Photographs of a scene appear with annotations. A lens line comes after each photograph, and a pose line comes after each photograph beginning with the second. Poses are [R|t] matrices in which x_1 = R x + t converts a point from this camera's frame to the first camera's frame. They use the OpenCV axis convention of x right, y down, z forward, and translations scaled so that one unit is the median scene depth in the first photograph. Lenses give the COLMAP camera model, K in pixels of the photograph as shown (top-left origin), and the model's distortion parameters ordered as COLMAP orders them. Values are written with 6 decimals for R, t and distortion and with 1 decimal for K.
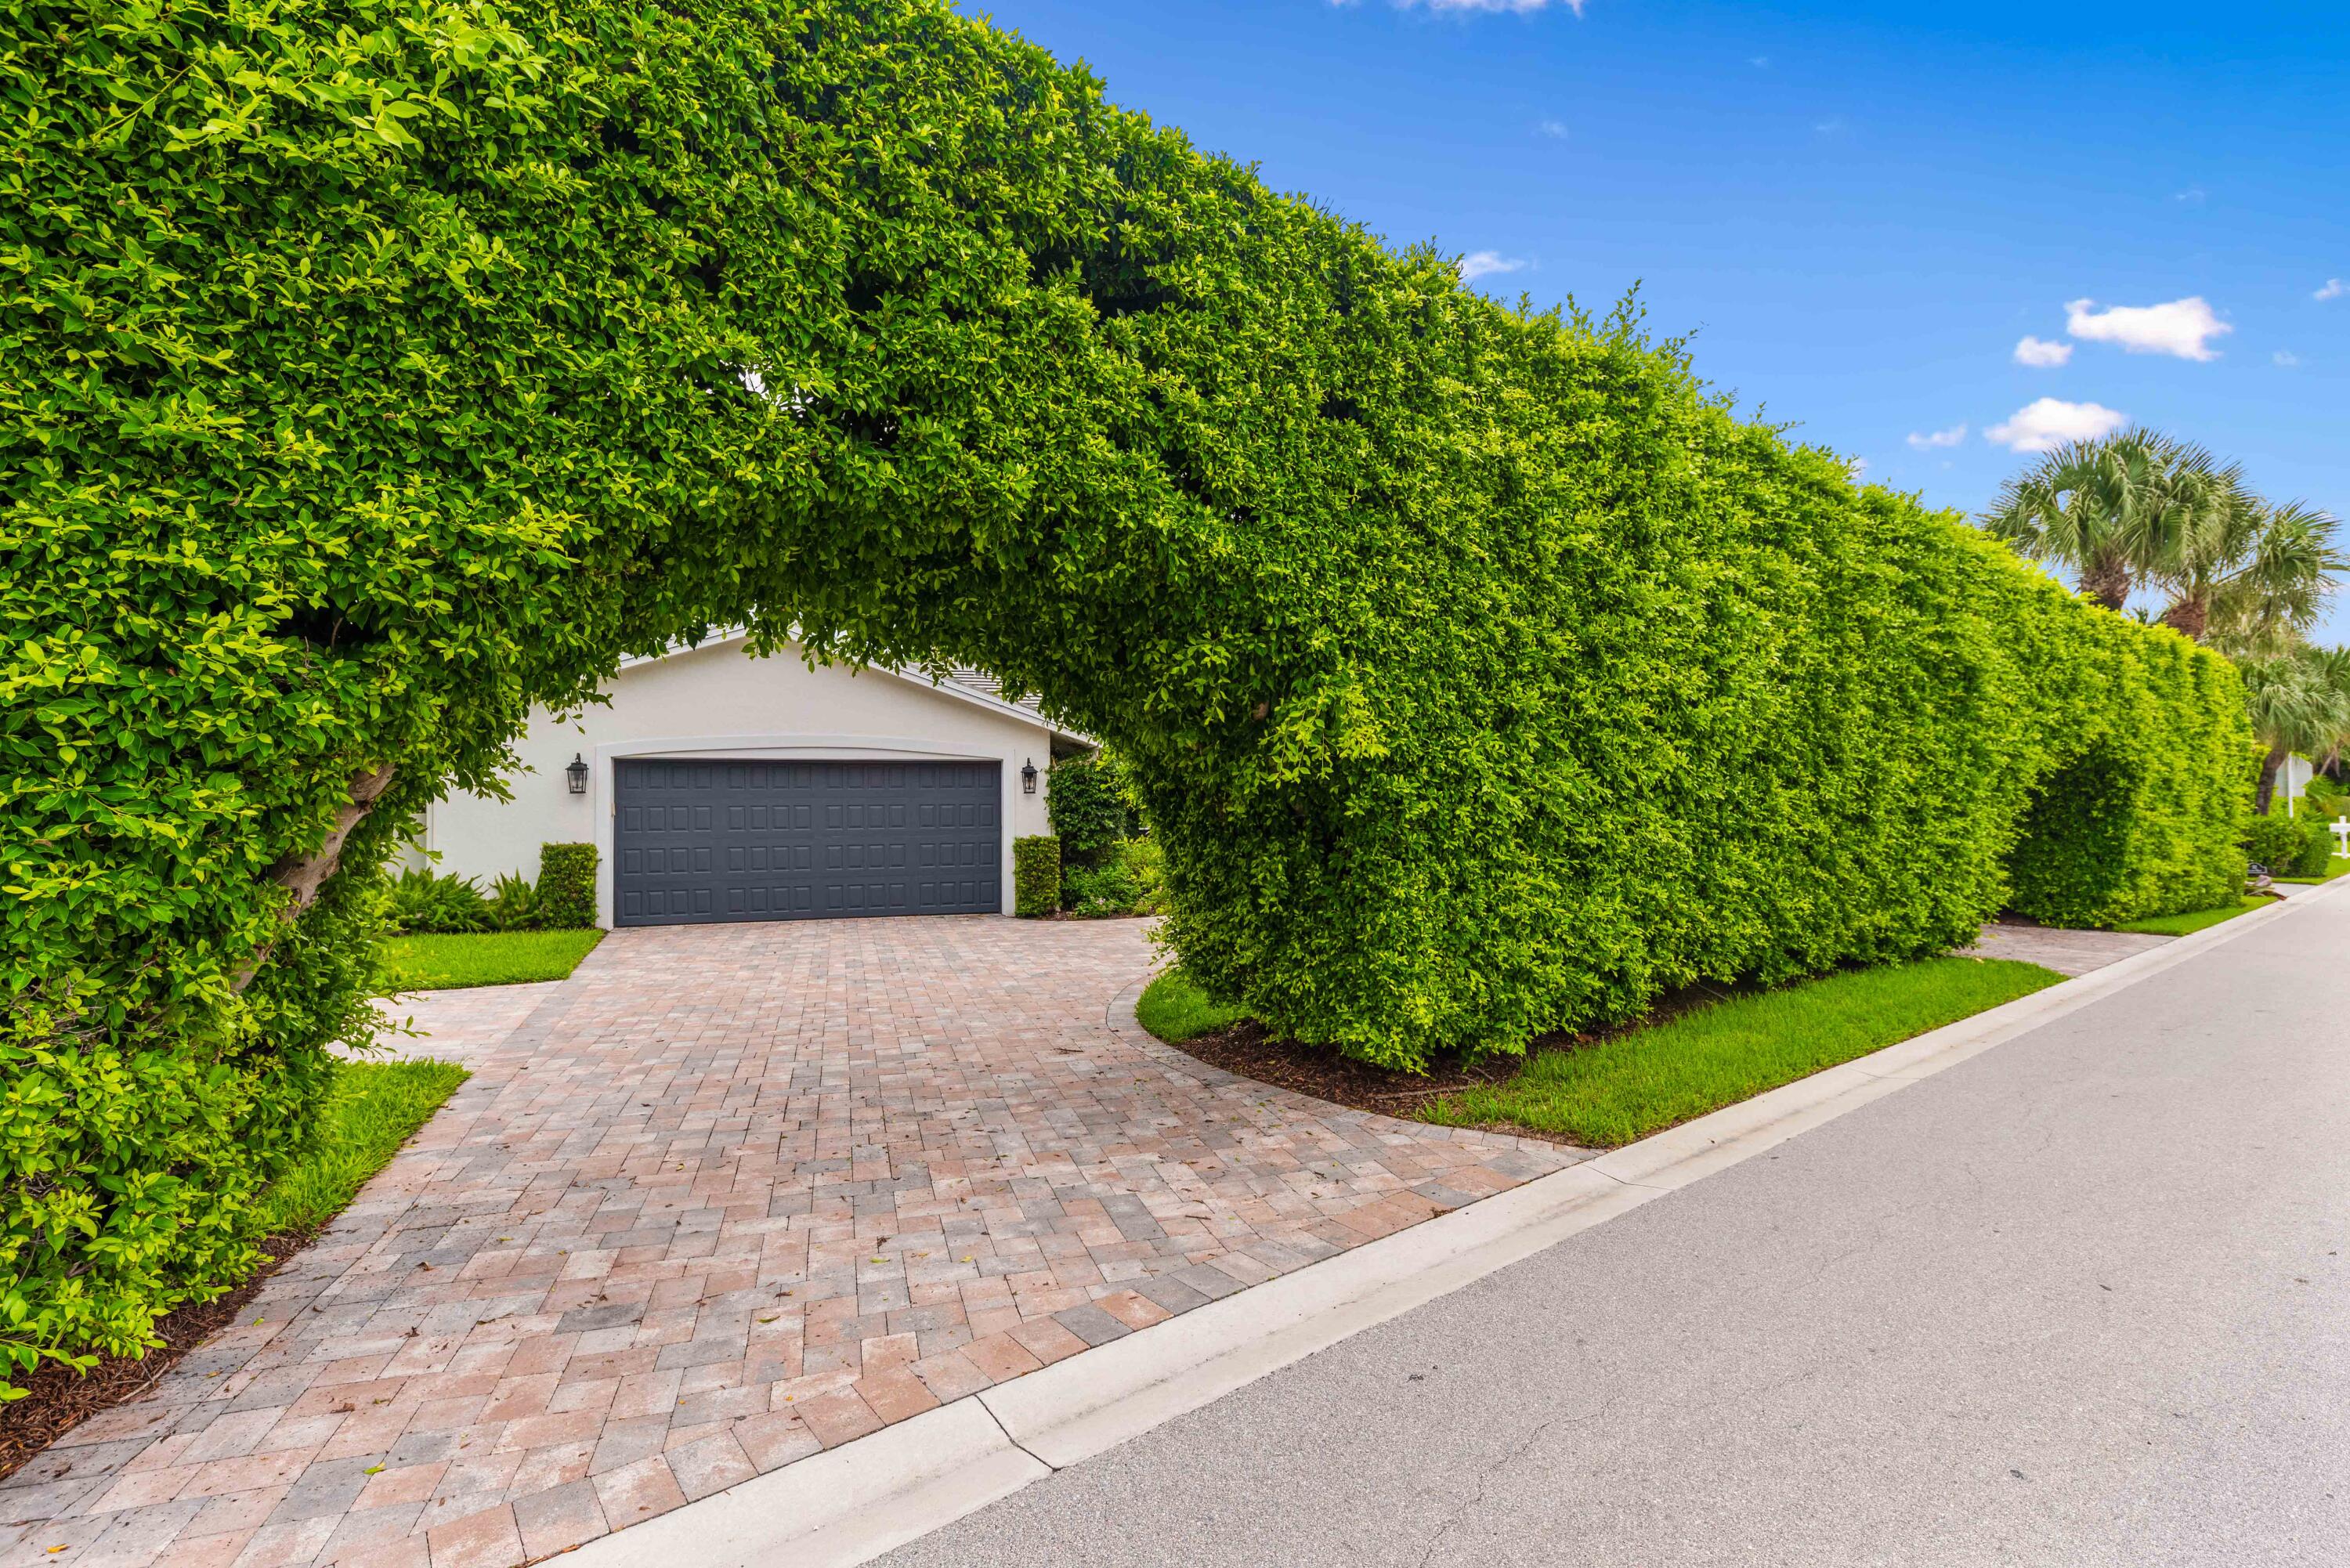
lens RADIAL K [[1073.6, 0, 1166.0], [0, 1073.6, 826.0], [0, 0, 1]] dist [-0.001623, -0.000354]
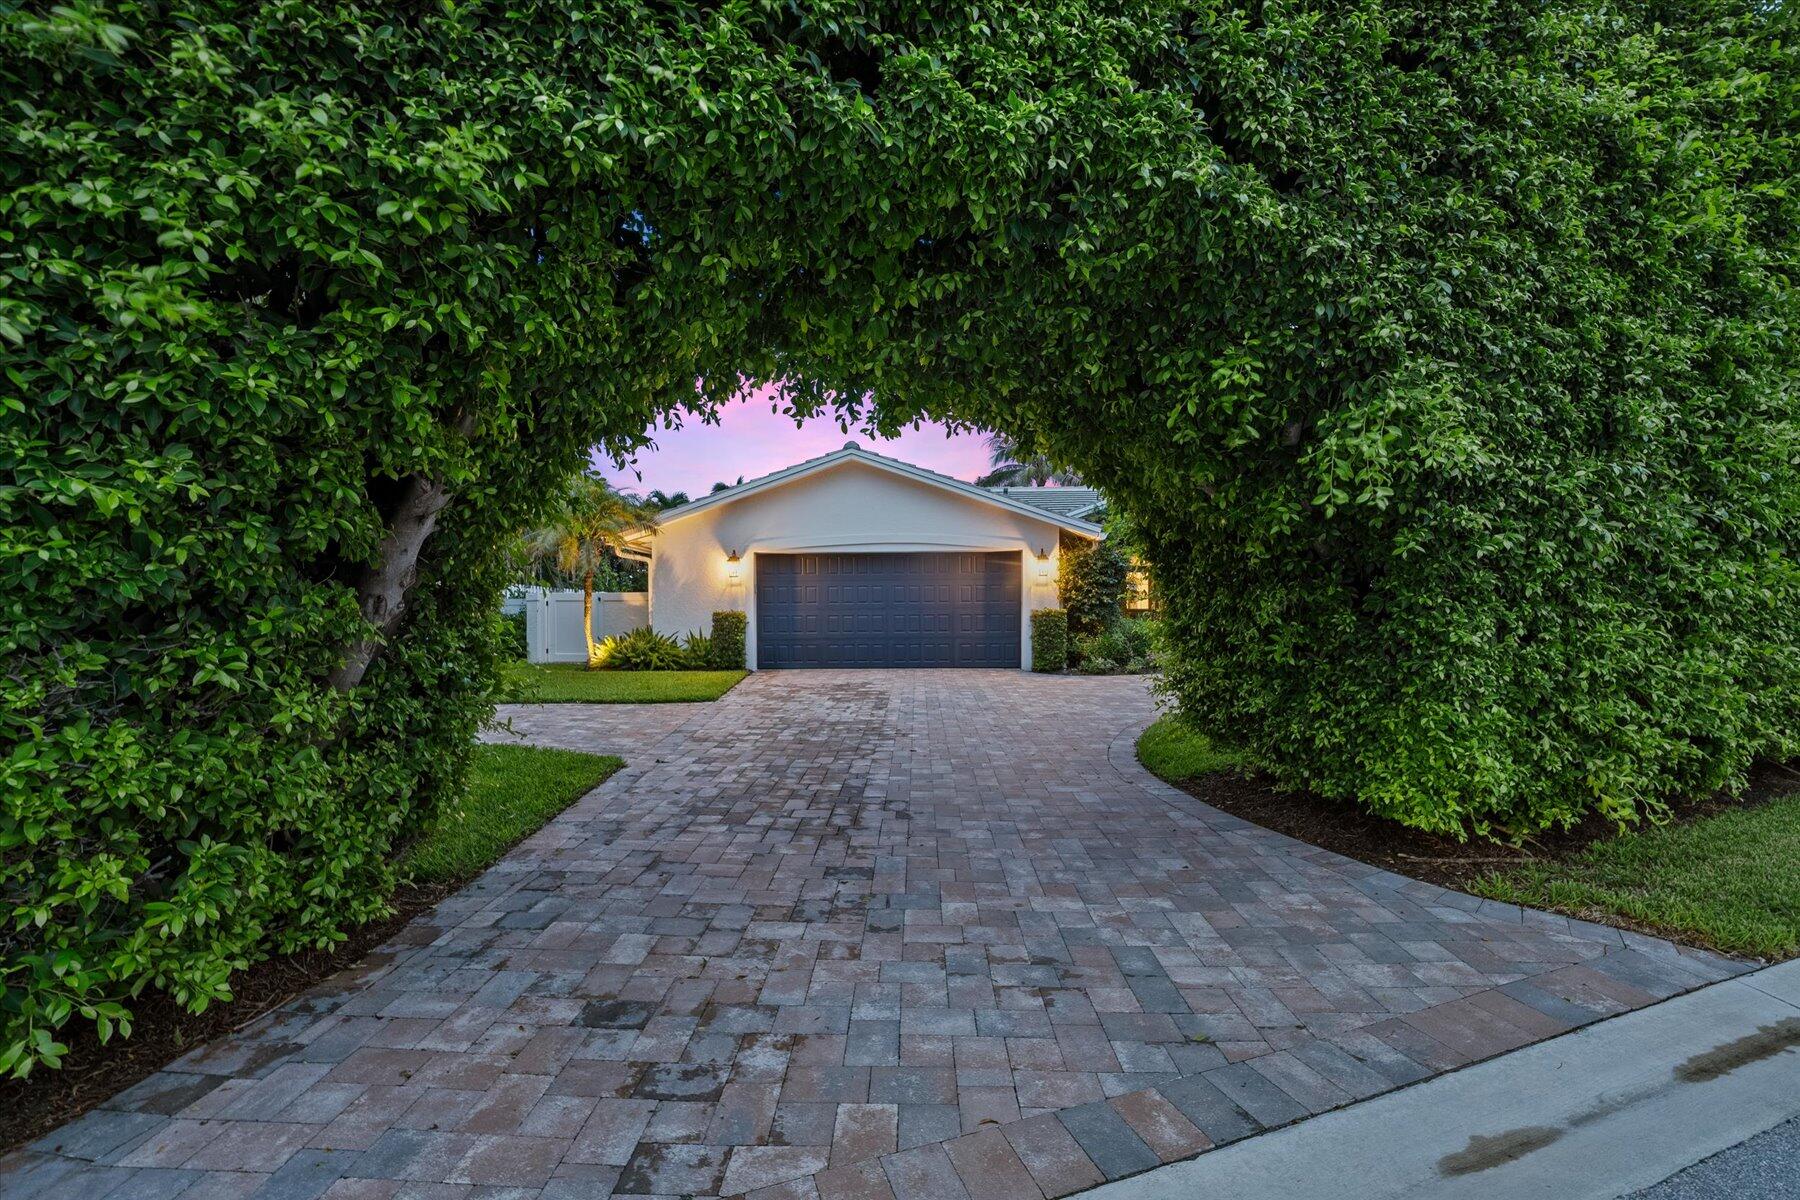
lens RADIAL K [[744.0, 0, 879.0], [0, 744.0, 612.0], [0, 0, 1]] dist [-0.013732, -0.000020]
pose [[0.940942, 0.004548, -0.338538, -0.029248], [-0.005057, 0.999987, -0.000621, 0.044828], [0.338531, 0.002296, 0.940952, 0.274619]]
